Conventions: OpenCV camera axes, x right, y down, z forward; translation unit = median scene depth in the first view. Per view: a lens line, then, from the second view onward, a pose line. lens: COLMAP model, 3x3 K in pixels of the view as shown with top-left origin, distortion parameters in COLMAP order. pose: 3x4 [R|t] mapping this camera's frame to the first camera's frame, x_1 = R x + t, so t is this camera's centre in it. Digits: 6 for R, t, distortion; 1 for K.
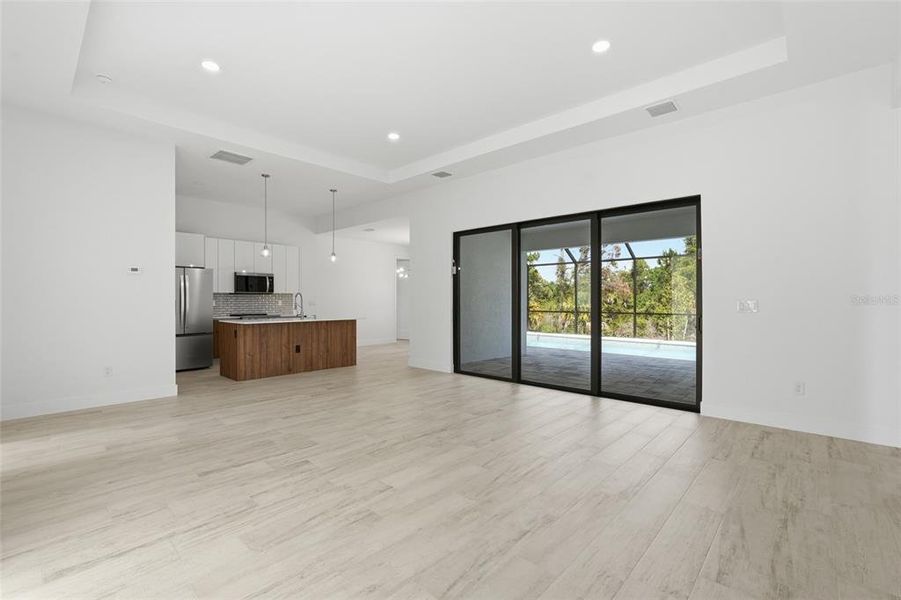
lens RADIAL K [[401.9, 0, 450.5], [0, 401.9, 300.0], [0, 0, 1]] dist [-0.014196, 0.008557]
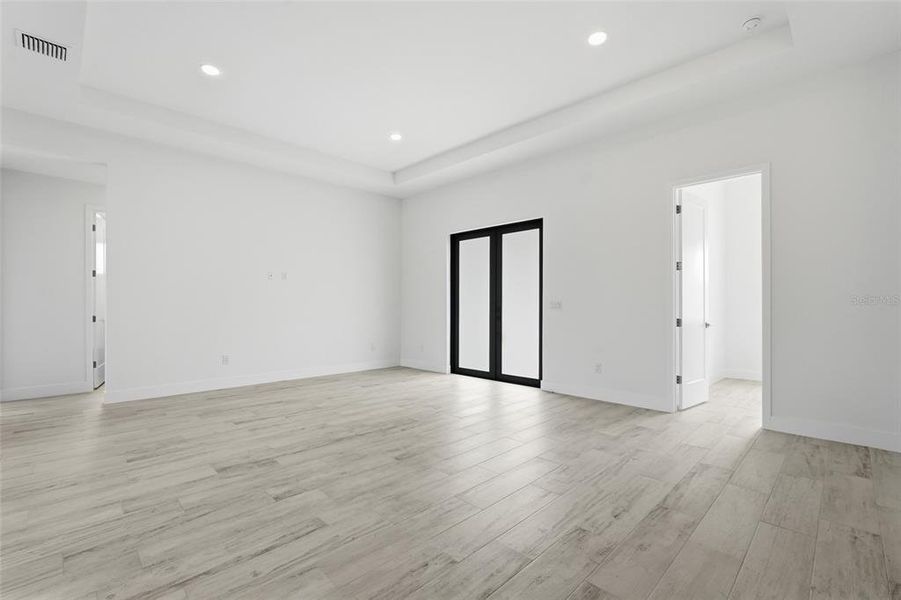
lens RADIAL K [[398.4, 0, 448.8], [0, 398.4, 300.4], [0, 0, 1]] dist [-0.017181, 0.006842]
pose [[-0.999041, -0.000692, 0.043779, -0.243923], [-0.001171, 0.999940, -0.010912, 0.011645], [-0.043769, -0.010953, -0.998982, 1.511854]]
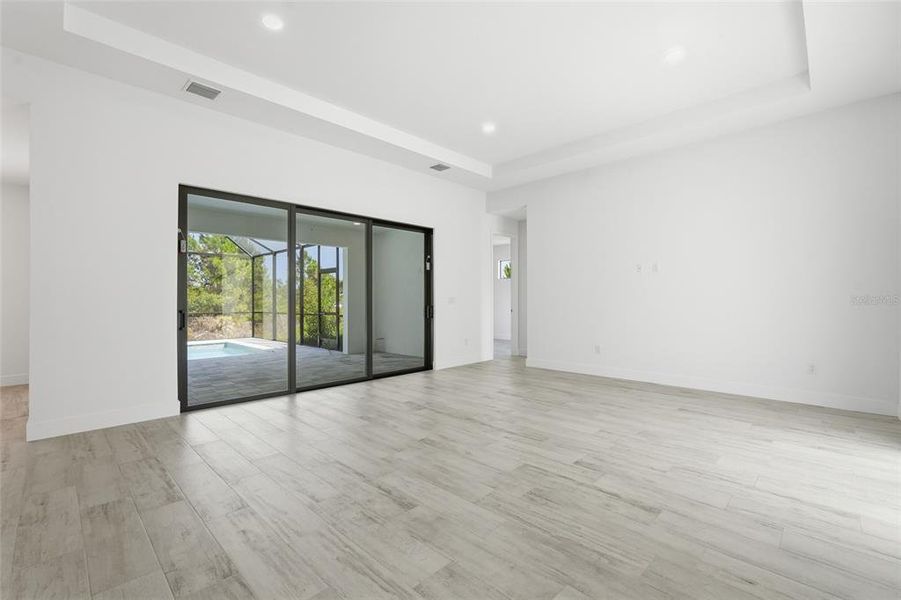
lens RADIAL K [[398.4, 0, 448.8], [0, 398.4, 300.4], [0, 0, 1]] dist [-0.017181, 0.006842]
pose [[0.028433, -0.001216, 0.999595, -0.828266], [0.004885, 0.999987, 0.001078, 0.013562], [-0.999584, 0.004853, 0.028439, 0.812149]]
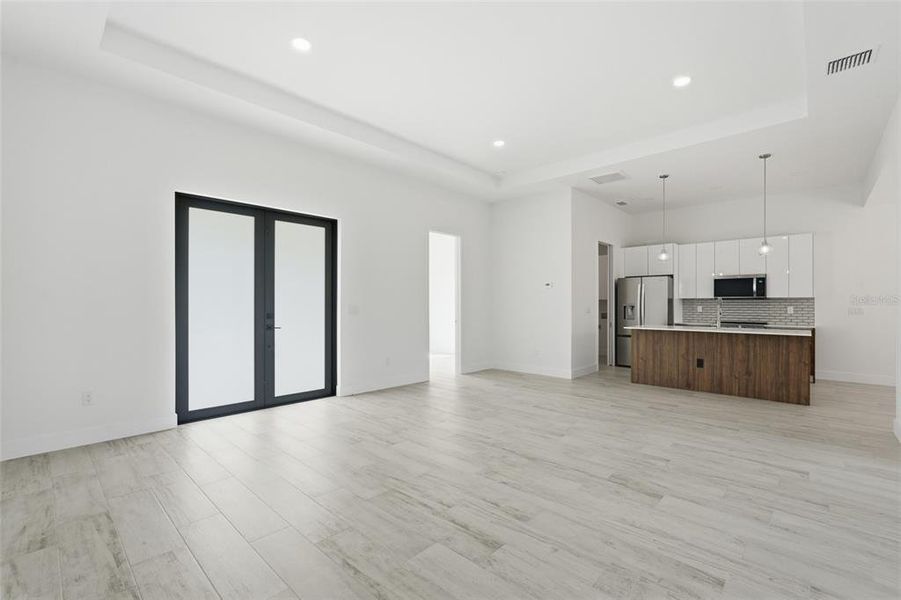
lens RADIAL K [[398.4, 0, 448.8], [0, 398.4, 300.4], [0, 0, 1]] dist [-0.017181, 0.006842]
pose [[-0.011112, -0.012189, -0.999864, 0.658592], [-0.002106, 0.999924, -0.012166, -0.000593], [0.999936, 0.001970, -0.011137, 0.662695]]
